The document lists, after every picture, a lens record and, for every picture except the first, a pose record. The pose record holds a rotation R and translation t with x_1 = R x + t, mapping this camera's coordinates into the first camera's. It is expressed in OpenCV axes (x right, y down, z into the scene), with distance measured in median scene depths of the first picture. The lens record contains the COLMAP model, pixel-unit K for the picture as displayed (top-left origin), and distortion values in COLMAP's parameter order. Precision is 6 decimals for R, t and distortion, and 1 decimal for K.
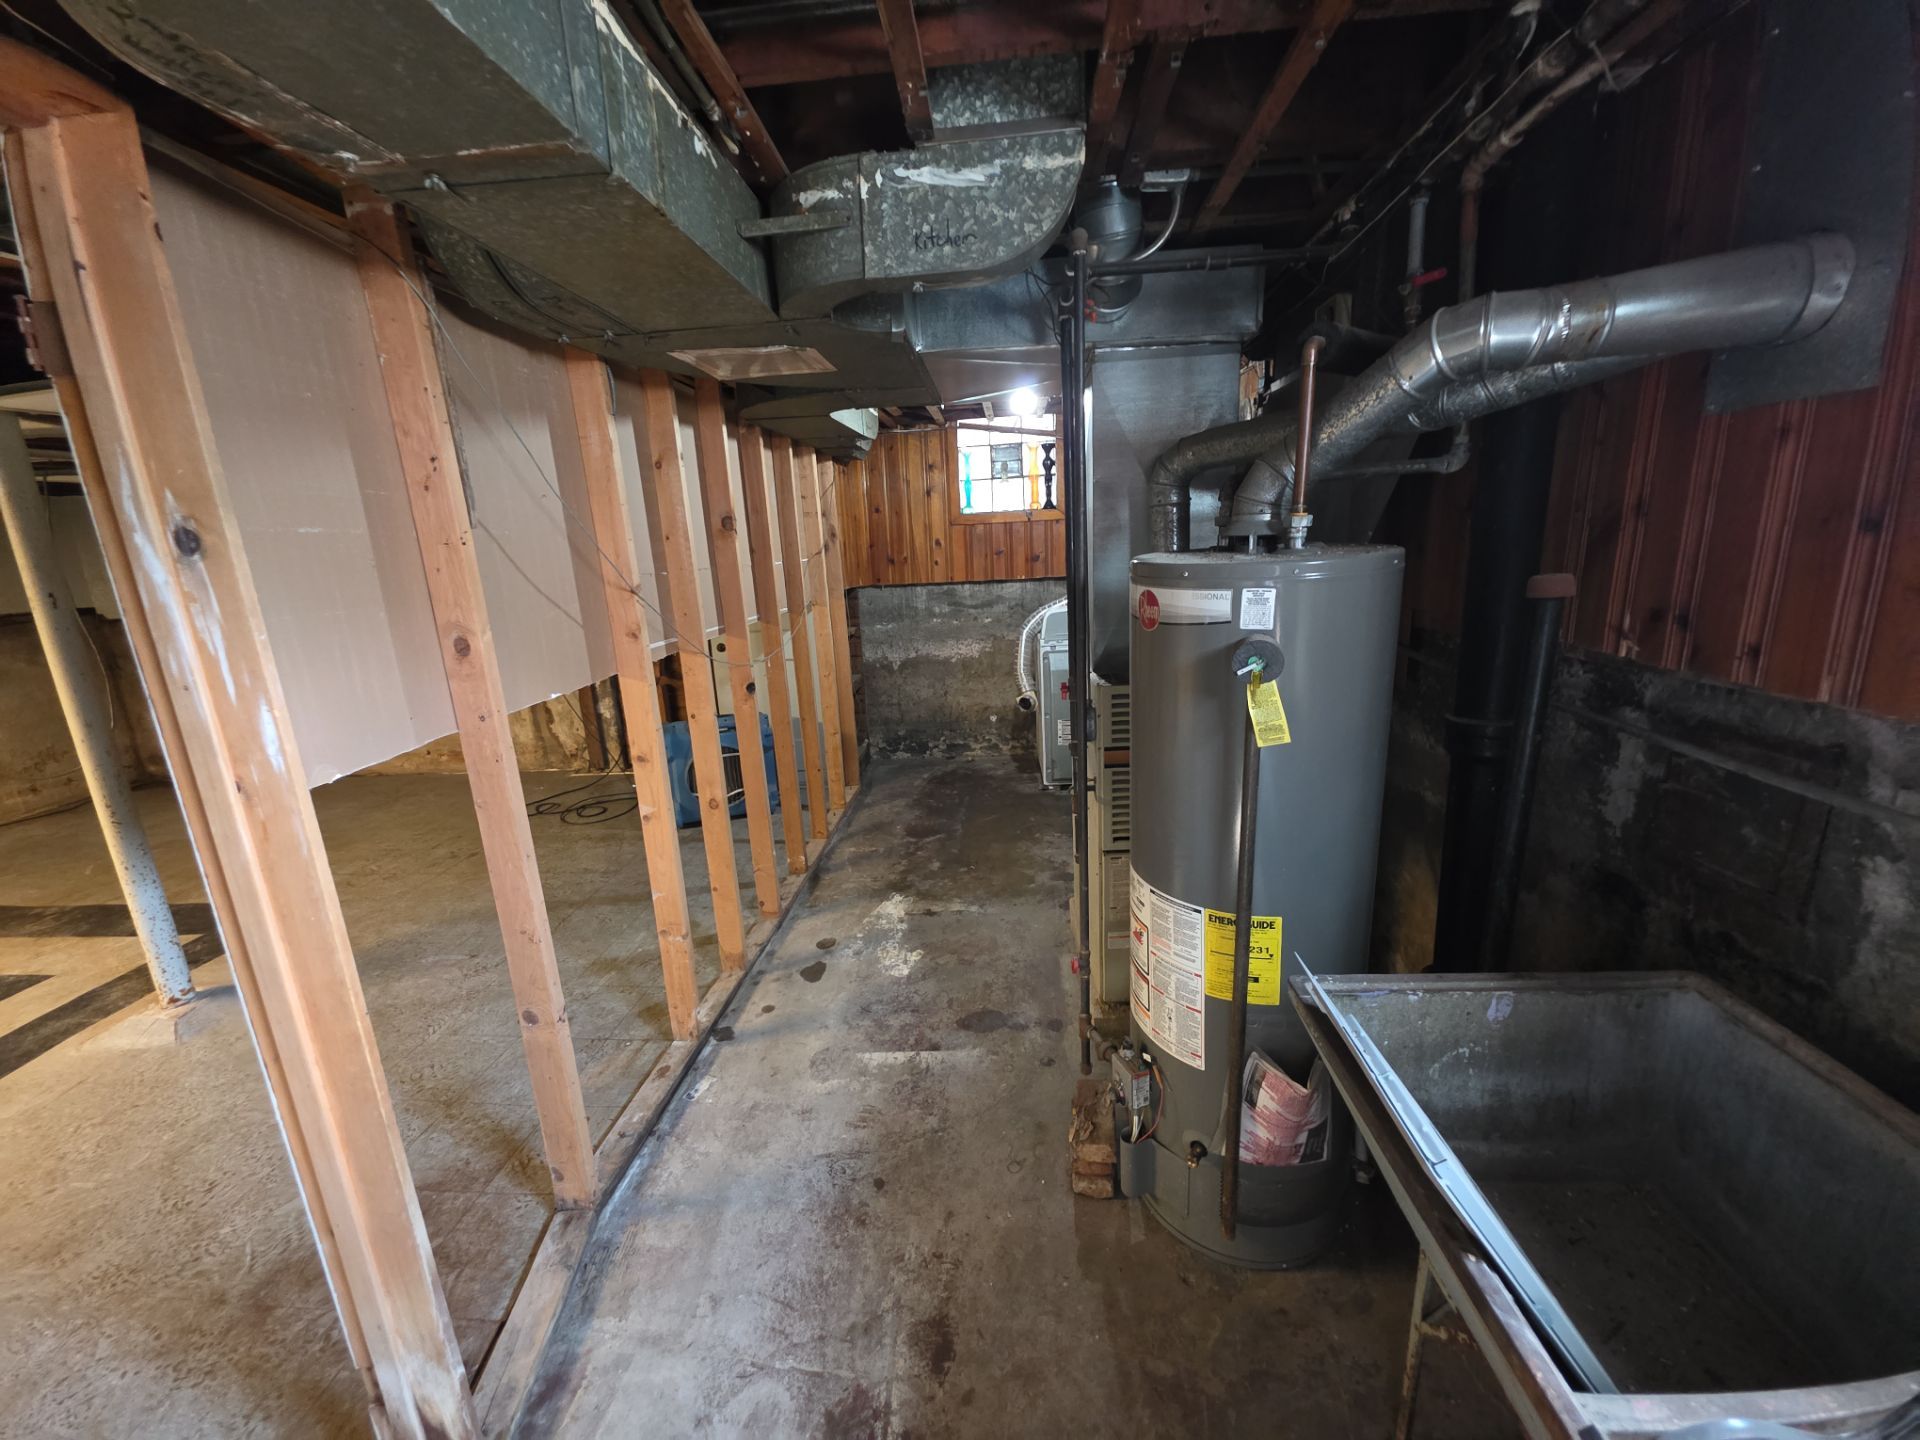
lens RADIAL K [[754.3, 0, 966.7], [0, 754.3, 717.1], [0, 0, 1]] dist [-0.002261, -0.003154]
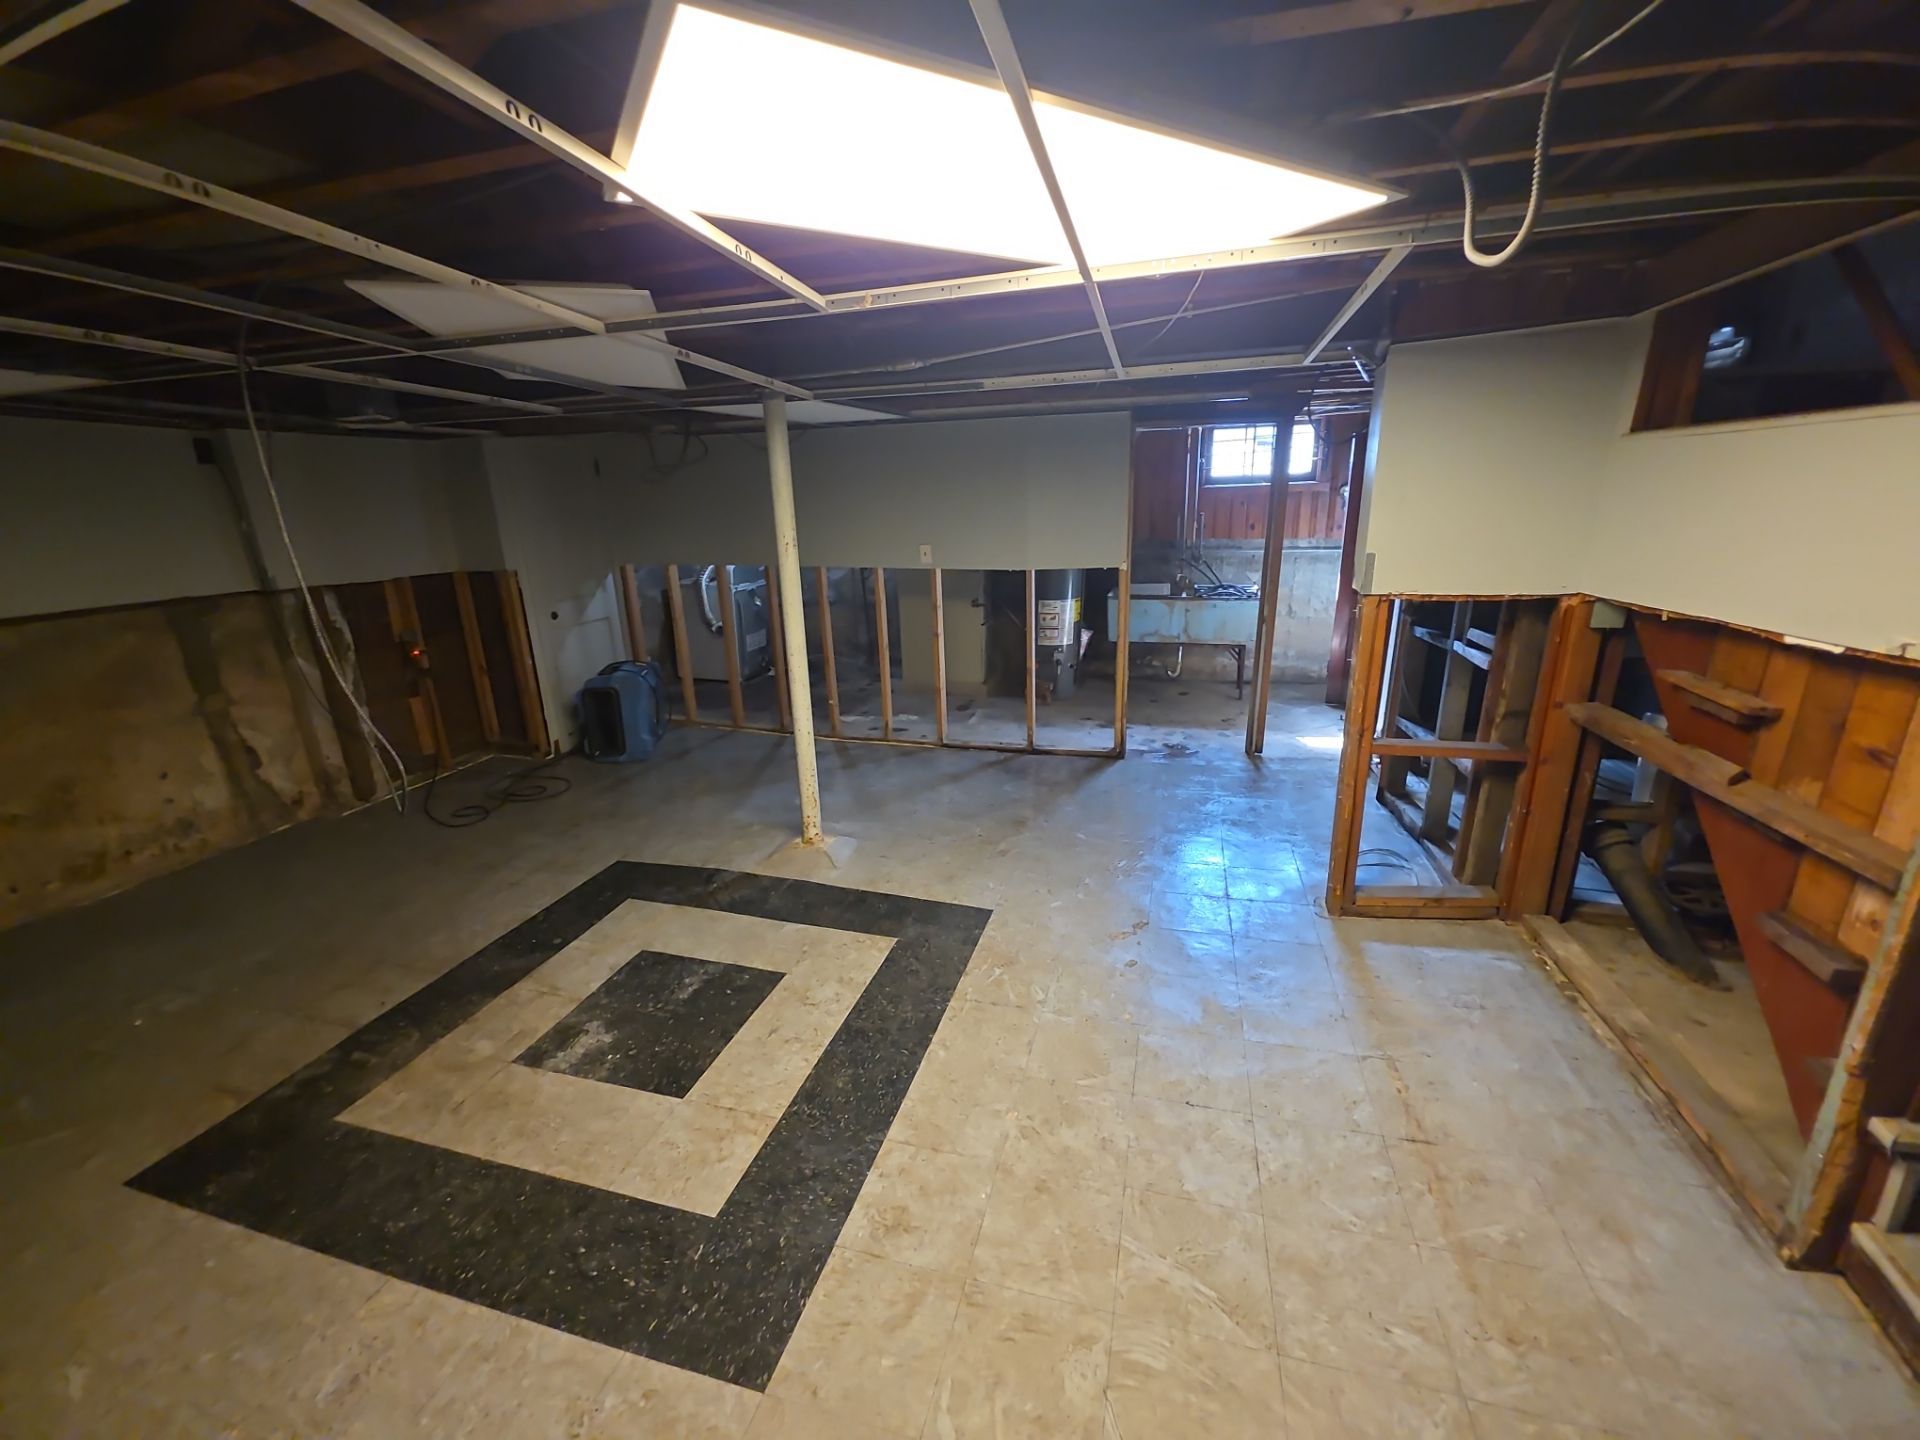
lens RADIAL K [[754.3, 0, 962.1], [0, 754.3, 726.2], [0, 0, 1]] dist [-0.002261, -0.003154]
pose [[0.202858, -0.236363, 0.950253, -1.801546], [0.242755, 0.952276, 0.185043, 0.002116], [-0.948640, 0.193141, 0.250555, 0.302860]]
